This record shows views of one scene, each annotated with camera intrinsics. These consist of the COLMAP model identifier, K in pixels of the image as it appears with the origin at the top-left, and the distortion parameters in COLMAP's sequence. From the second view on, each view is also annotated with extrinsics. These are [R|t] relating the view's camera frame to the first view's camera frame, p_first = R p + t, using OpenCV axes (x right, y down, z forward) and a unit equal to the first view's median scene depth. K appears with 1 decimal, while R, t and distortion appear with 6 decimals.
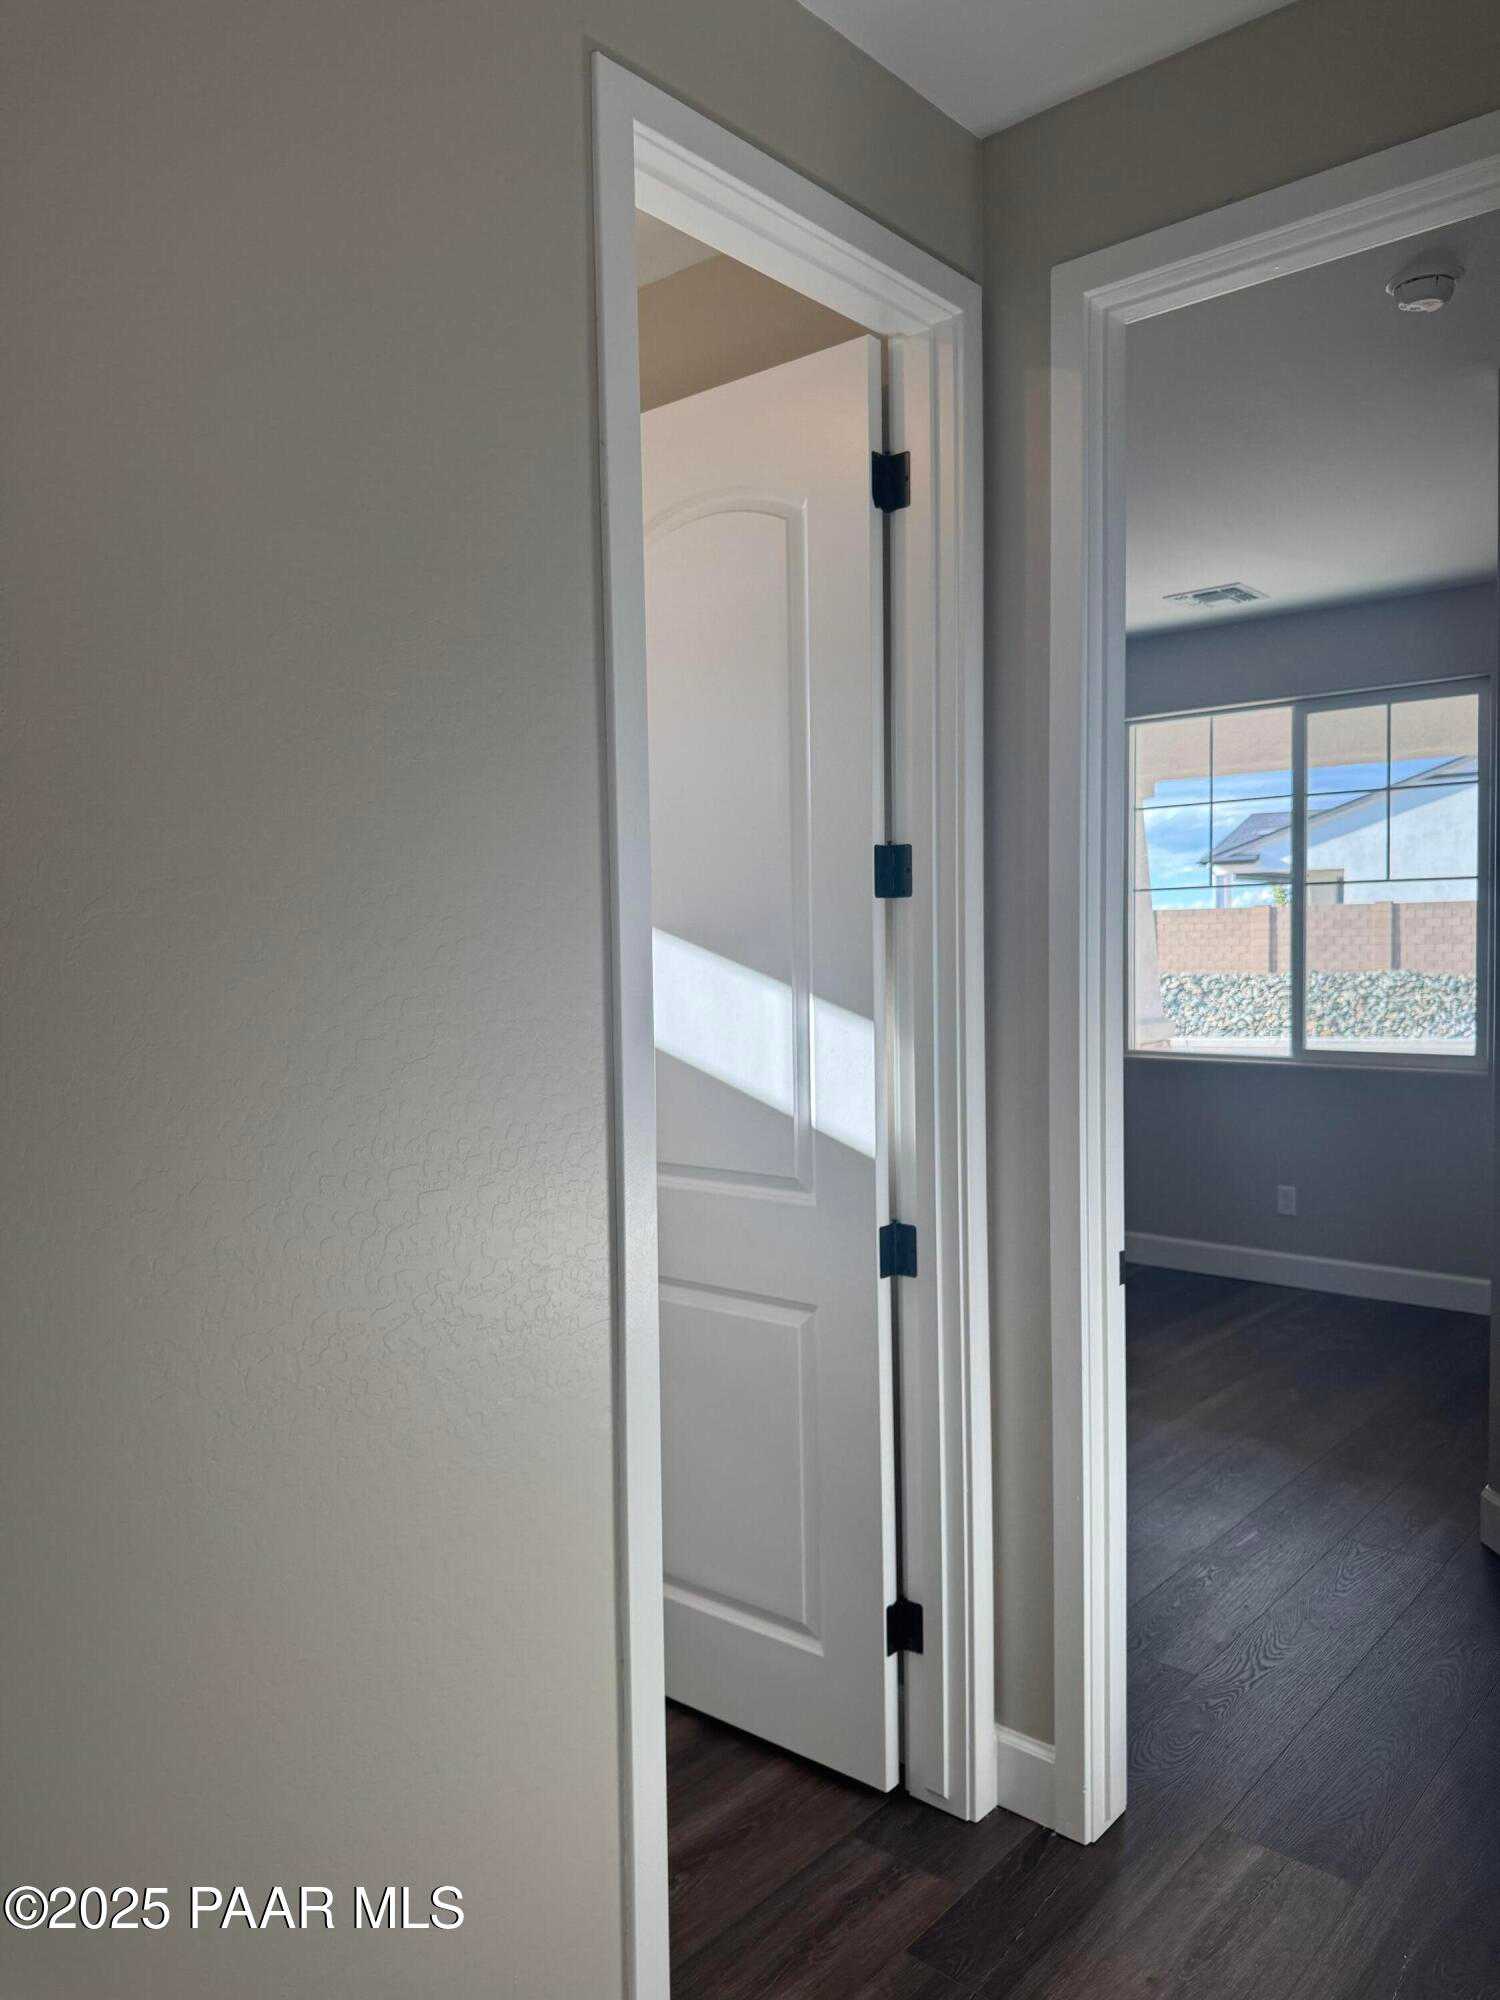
lens RADIAL K [[1440.9, 0, 744.1], [0, 1440.9, 993.2], [0, 0, 1]] dist [-0.029339, -0.000725]
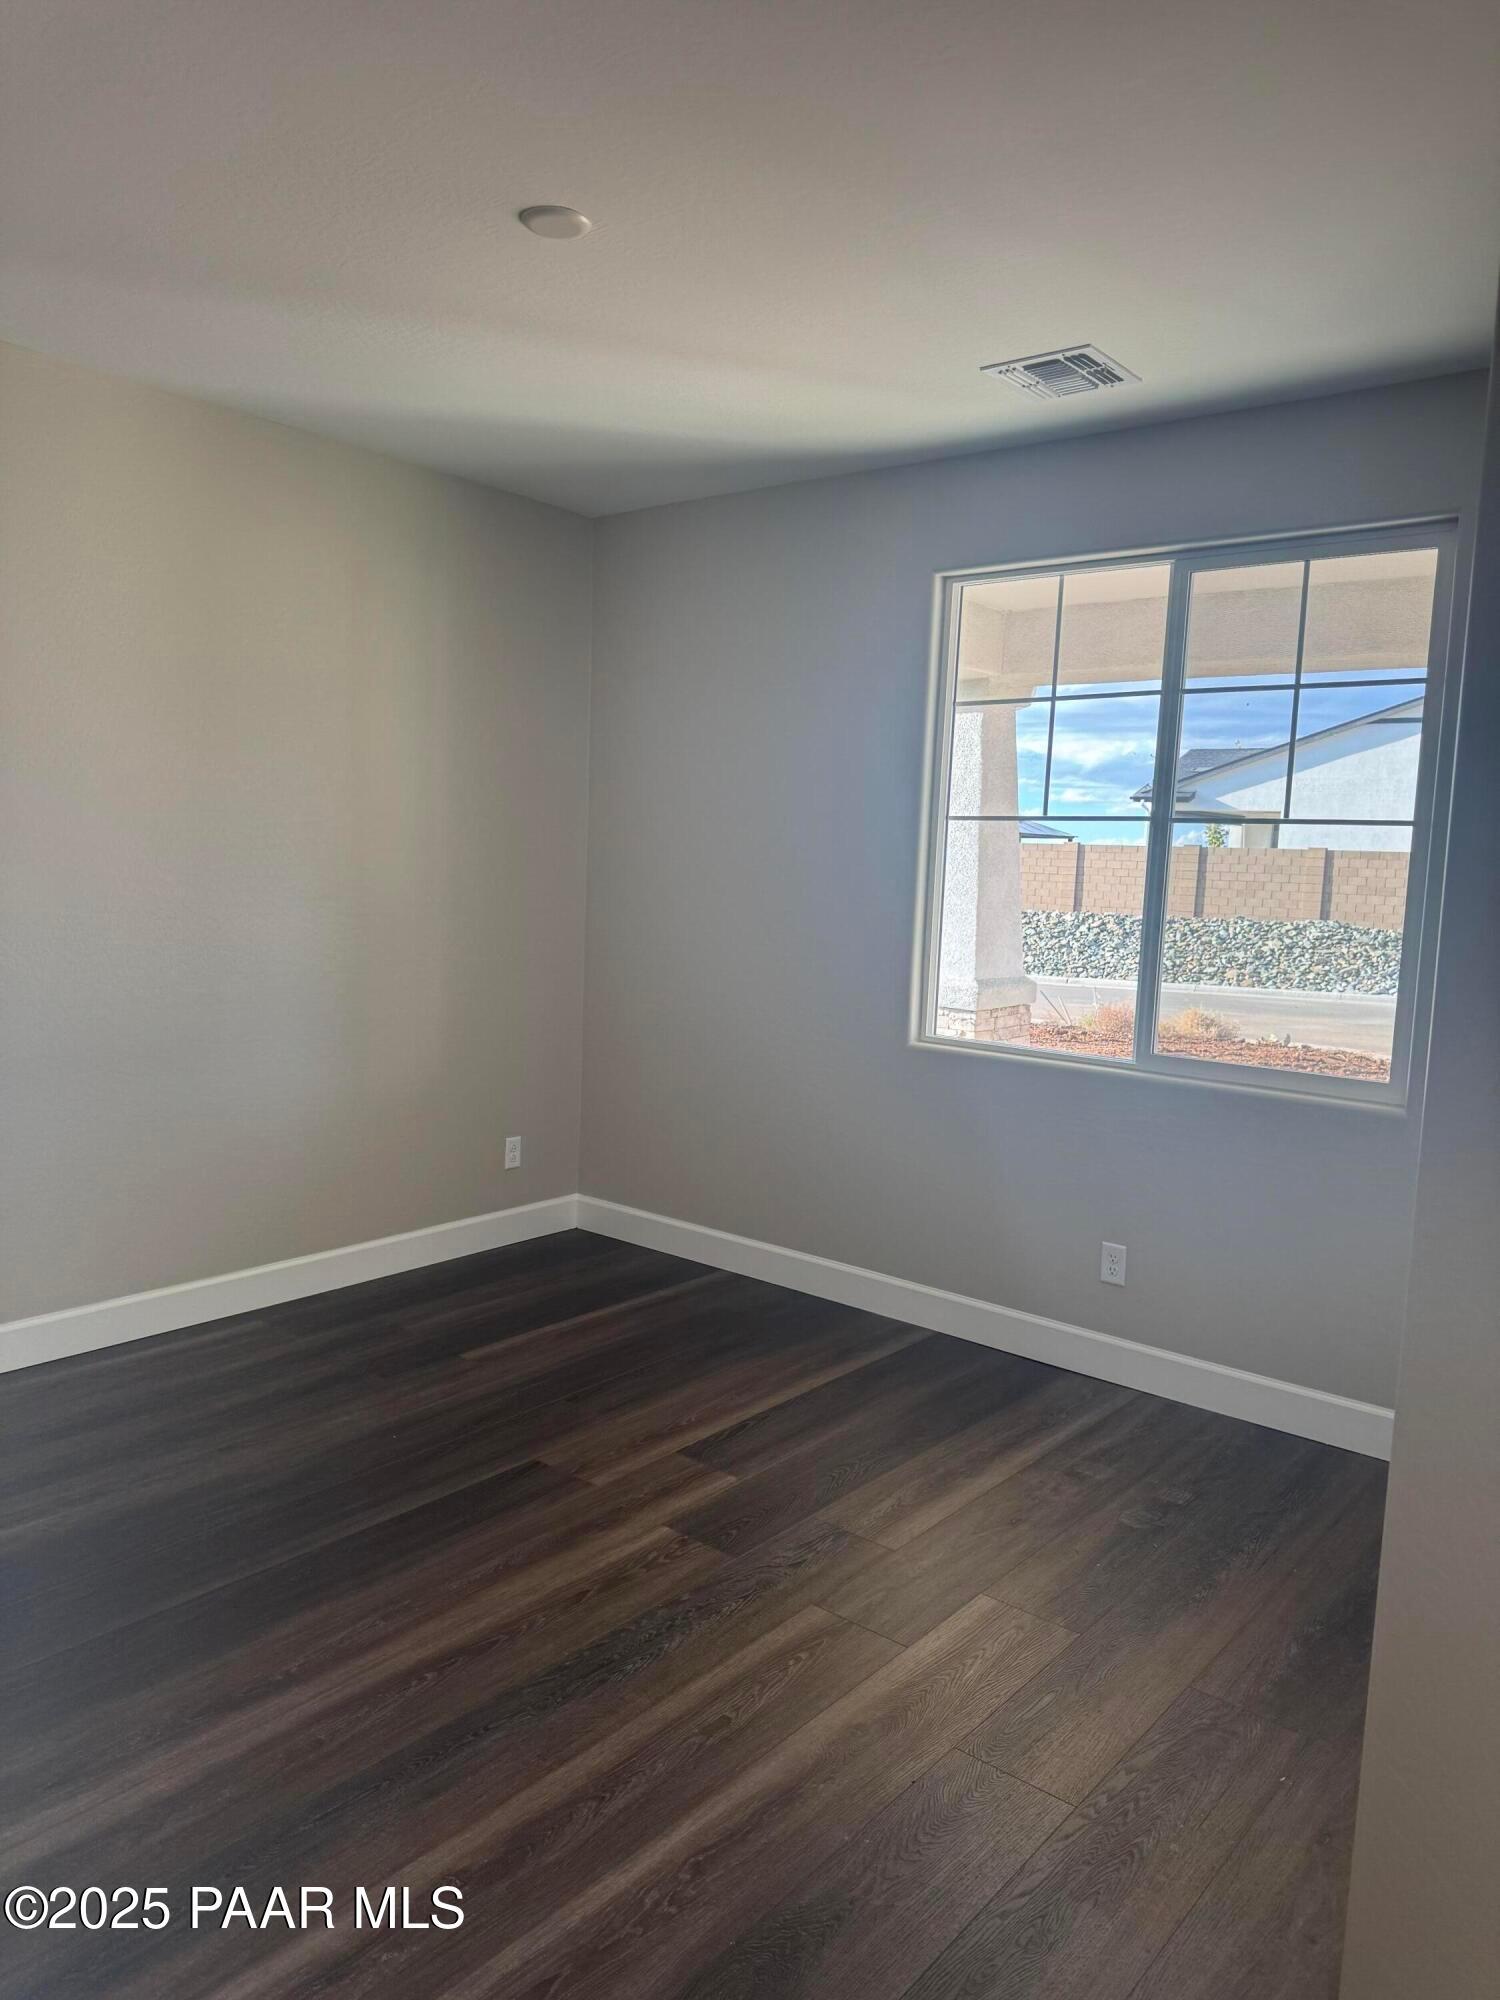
lens RADIAL K [[1483.0, 0, 755.8], [0, 1483.0, 998.8], [0, 0, 1]] dist [0.025278, -0.005237]
pose [[0.996787, 0.047379, 0.064589, 0.150536], [-0.051123, 0.997030, 0.057603, -0.020516], [-0.061668, -0.060720, 0.996248, 0.291007]]
